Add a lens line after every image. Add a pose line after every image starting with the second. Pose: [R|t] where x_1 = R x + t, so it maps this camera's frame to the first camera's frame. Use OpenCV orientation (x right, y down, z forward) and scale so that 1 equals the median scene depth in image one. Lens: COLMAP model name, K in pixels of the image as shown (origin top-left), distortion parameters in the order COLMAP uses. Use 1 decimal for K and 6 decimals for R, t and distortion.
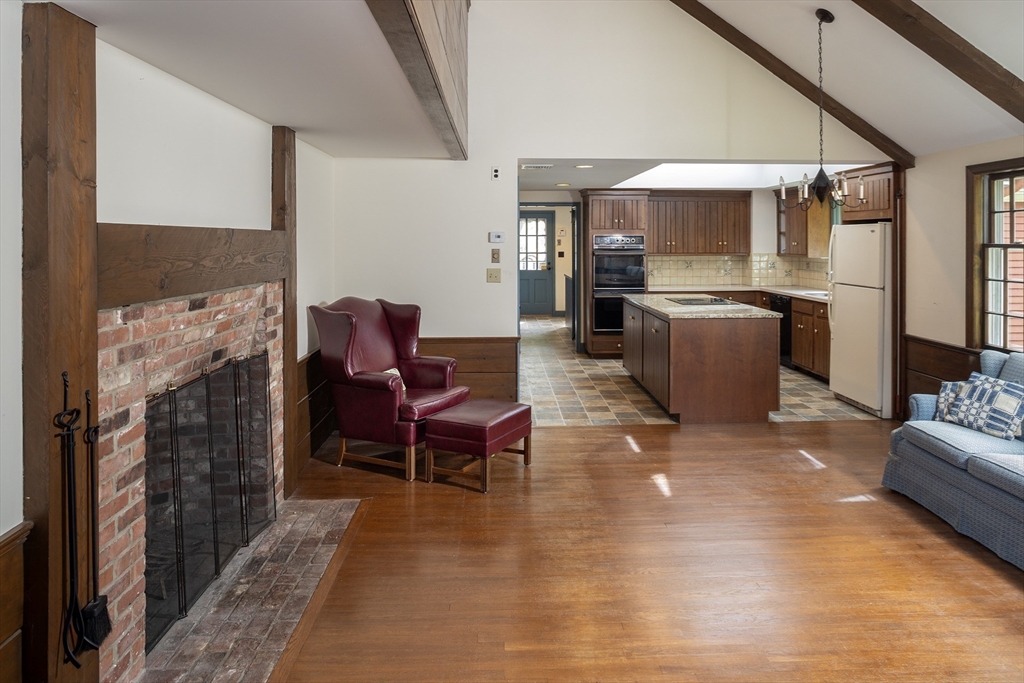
lens RADIAL K [[1648.4, 0, 512.0], [0, 1648.4, 341.5], [0, 0, 1]] dist [-0.124110, -0.044636]
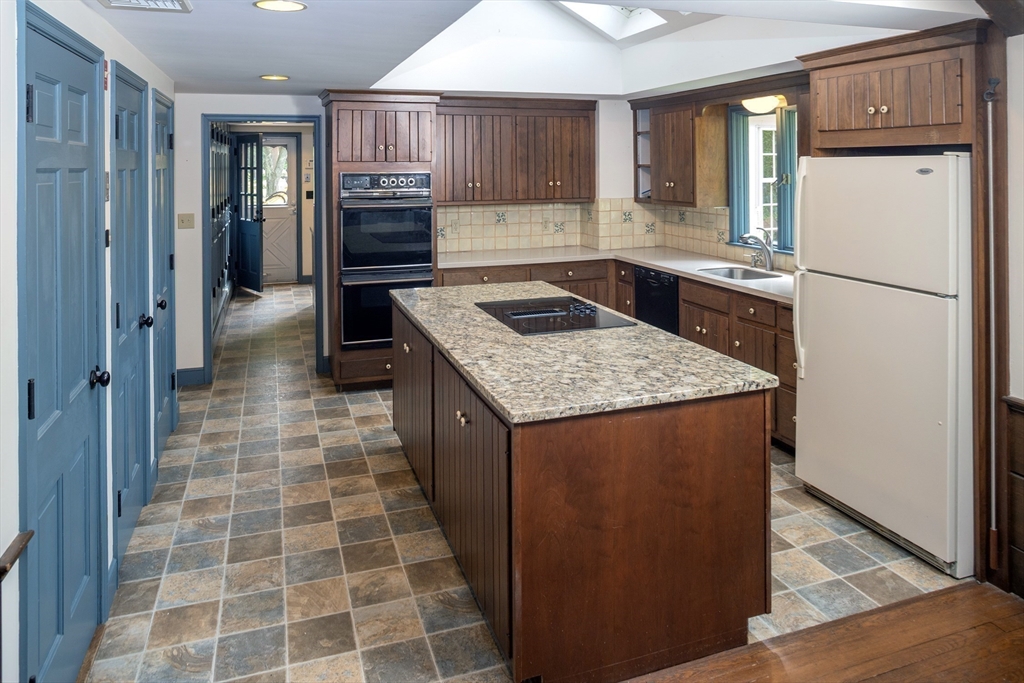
lens RADIAL K [[1648.4, 0, 512.0], [0, 1648.4, 341.5], [0, 0, 1]] dist [-0.124110, -0.044636]
pose [[0.991148, -0.013273, 0.132094, 0.031266], [0.007394, 0.998964, 0.044899, -0.030639], [-0.132553, -0.043525, 0.990220, 0.416165]]
